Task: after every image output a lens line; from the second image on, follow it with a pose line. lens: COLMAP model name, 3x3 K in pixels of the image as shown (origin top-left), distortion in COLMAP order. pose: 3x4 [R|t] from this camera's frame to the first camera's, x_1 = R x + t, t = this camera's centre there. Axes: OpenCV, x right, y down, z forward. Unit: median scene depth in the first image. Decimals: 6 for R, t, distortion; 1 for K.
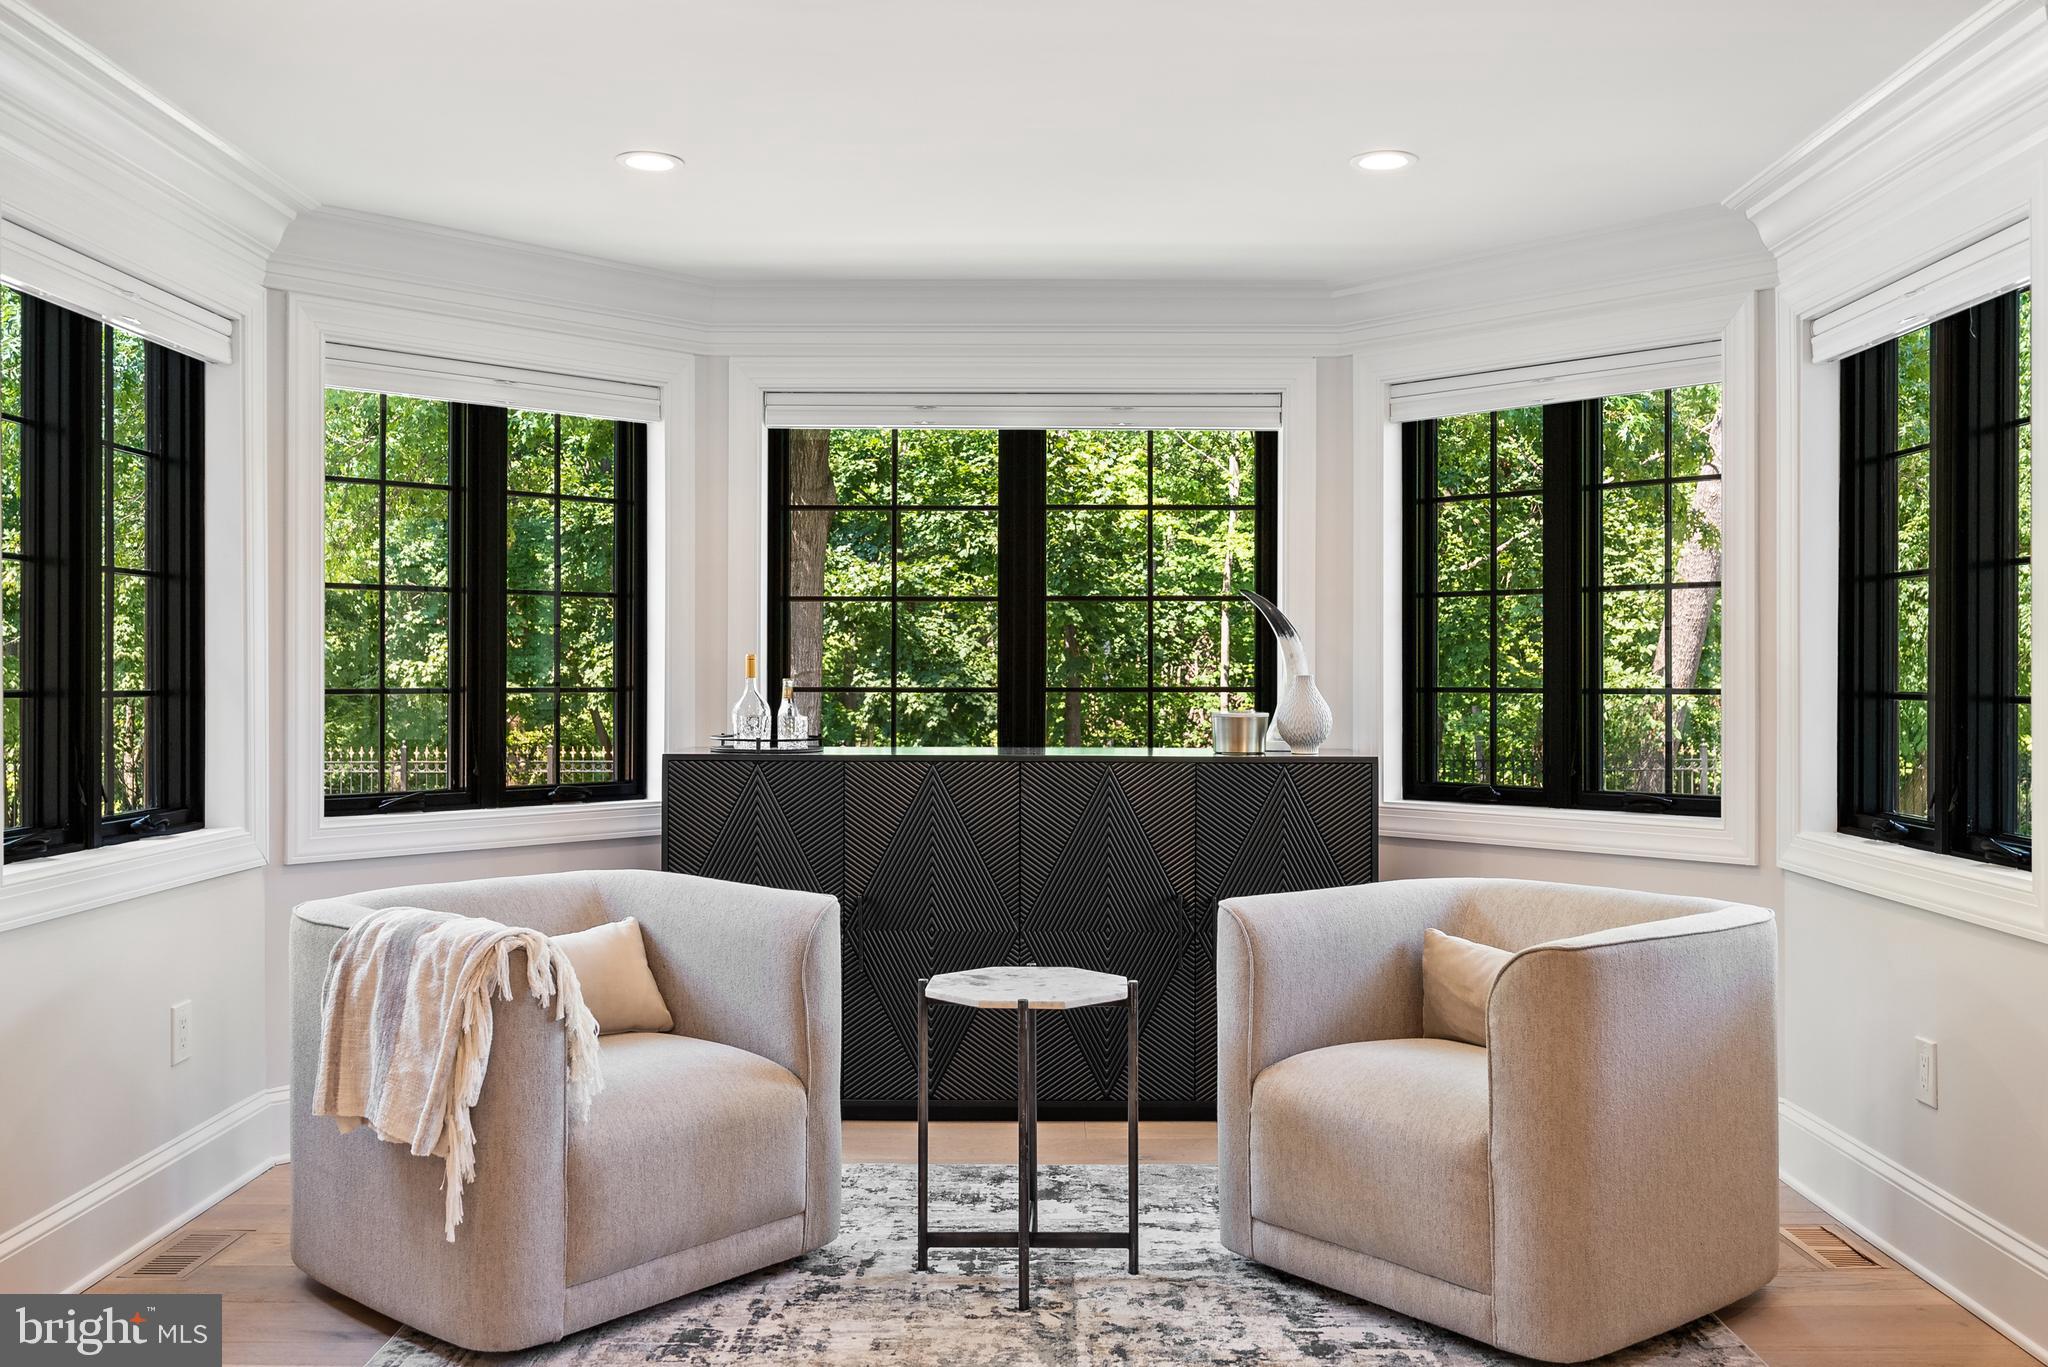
lens RADIAL K [[1720.2, 0, 1024.0], [0, 1720.2, 683.5], [0, 0, 1]] dist [-0.010764, -0.004466]
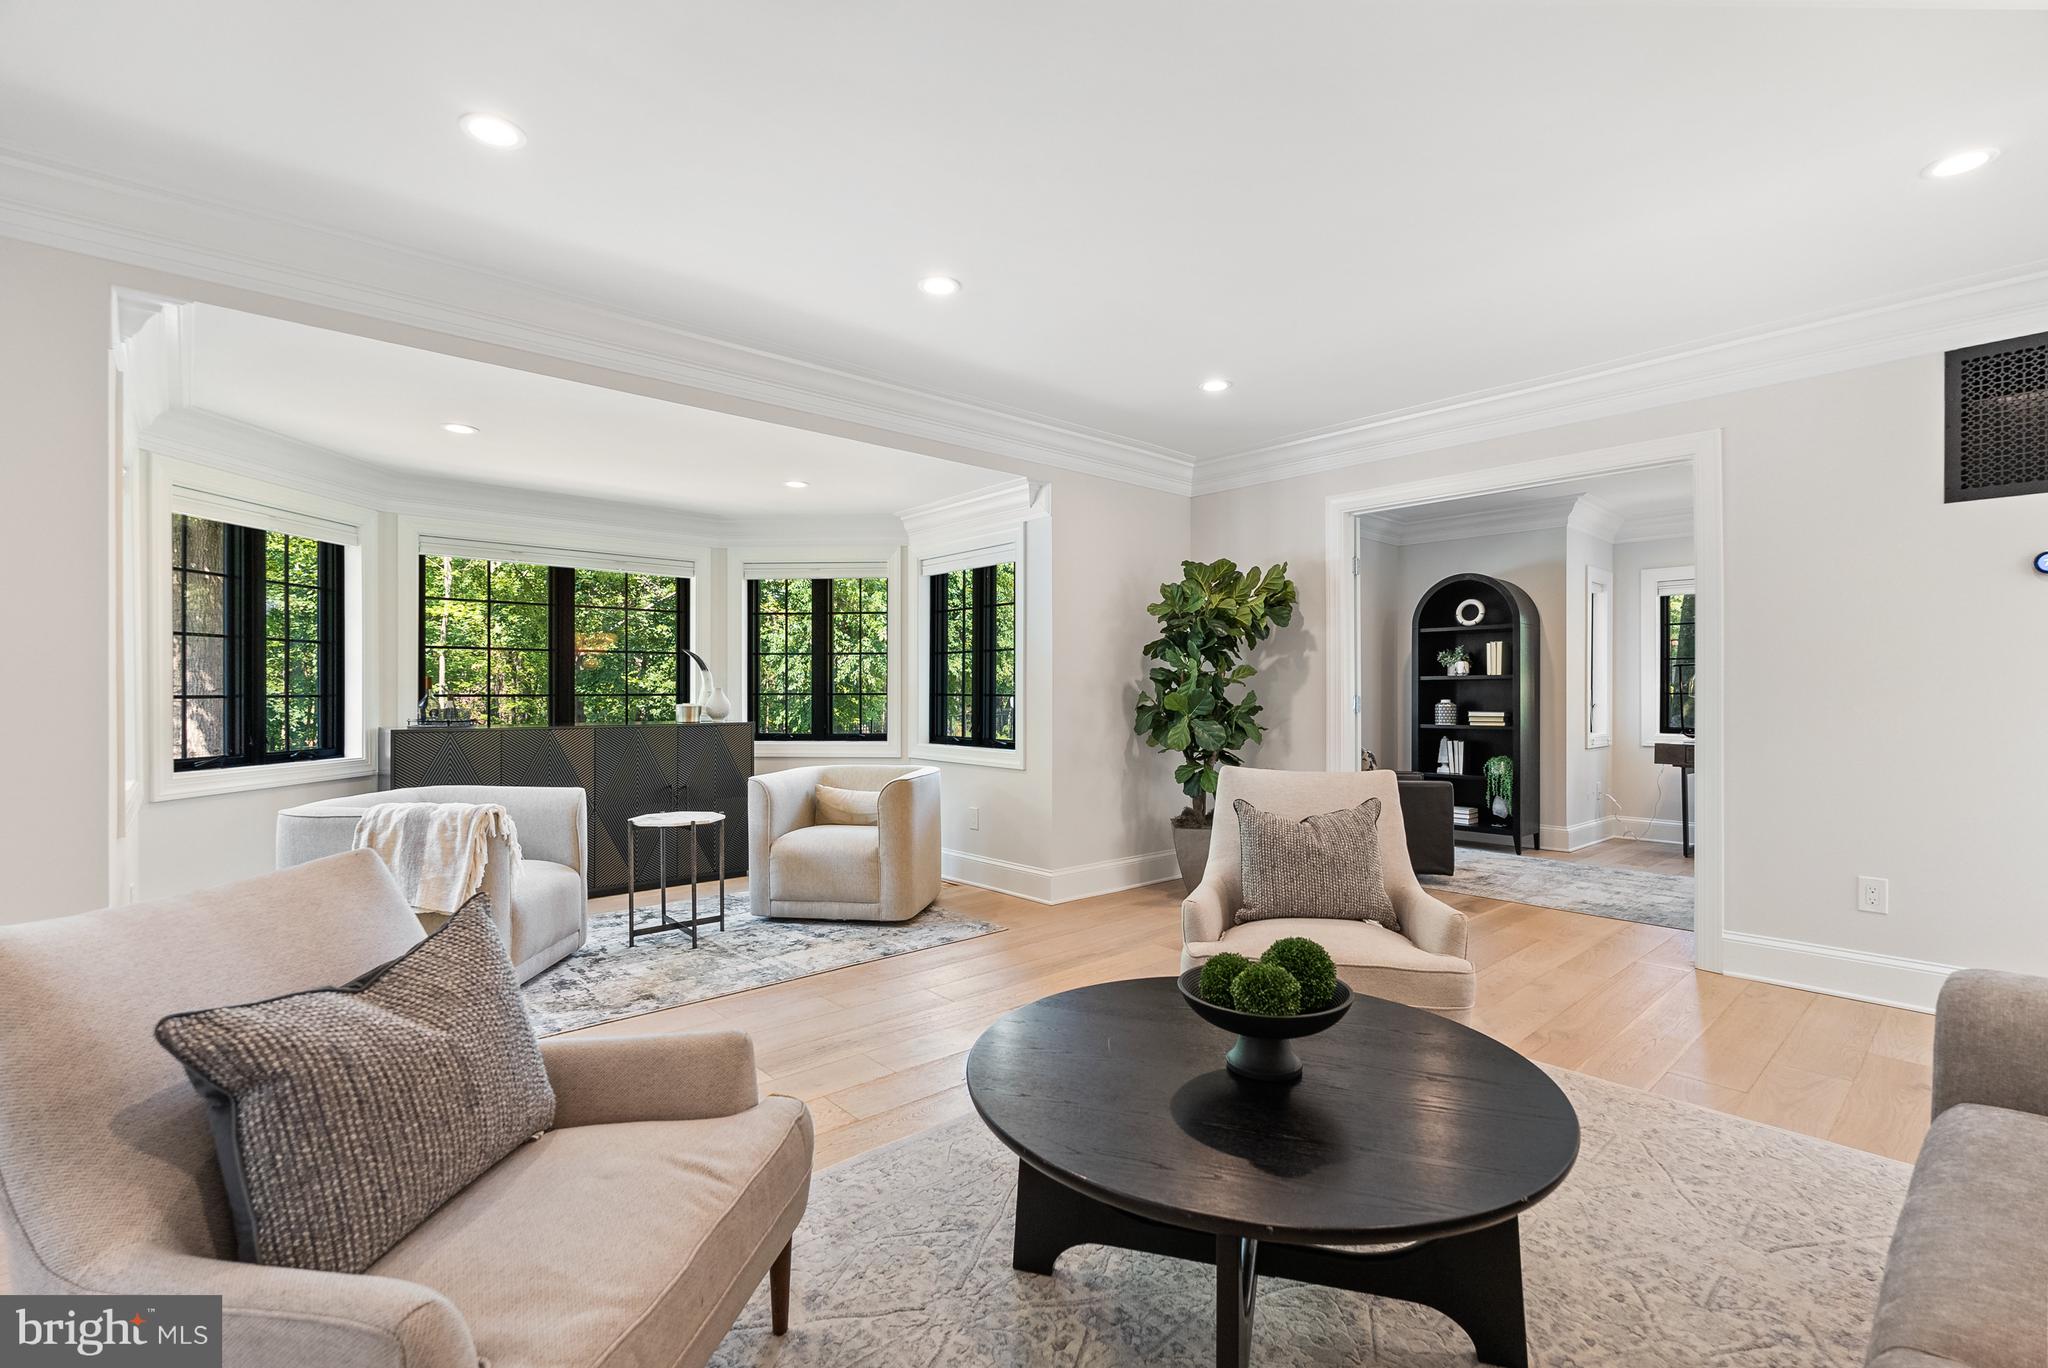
lens RADIAL K [[927.8, 0, 1024.0], [0, 927.8, 684.0], [0, 0, 1]] dist [-0.001310, -0.000336]
pose [[0.742335, 0.003741, 0.670018, -0.504957], [0.002059, 0.999967, -0.007864, 0.001295], [-0.670026, 0.007218, 0.742303, -0.274195]]
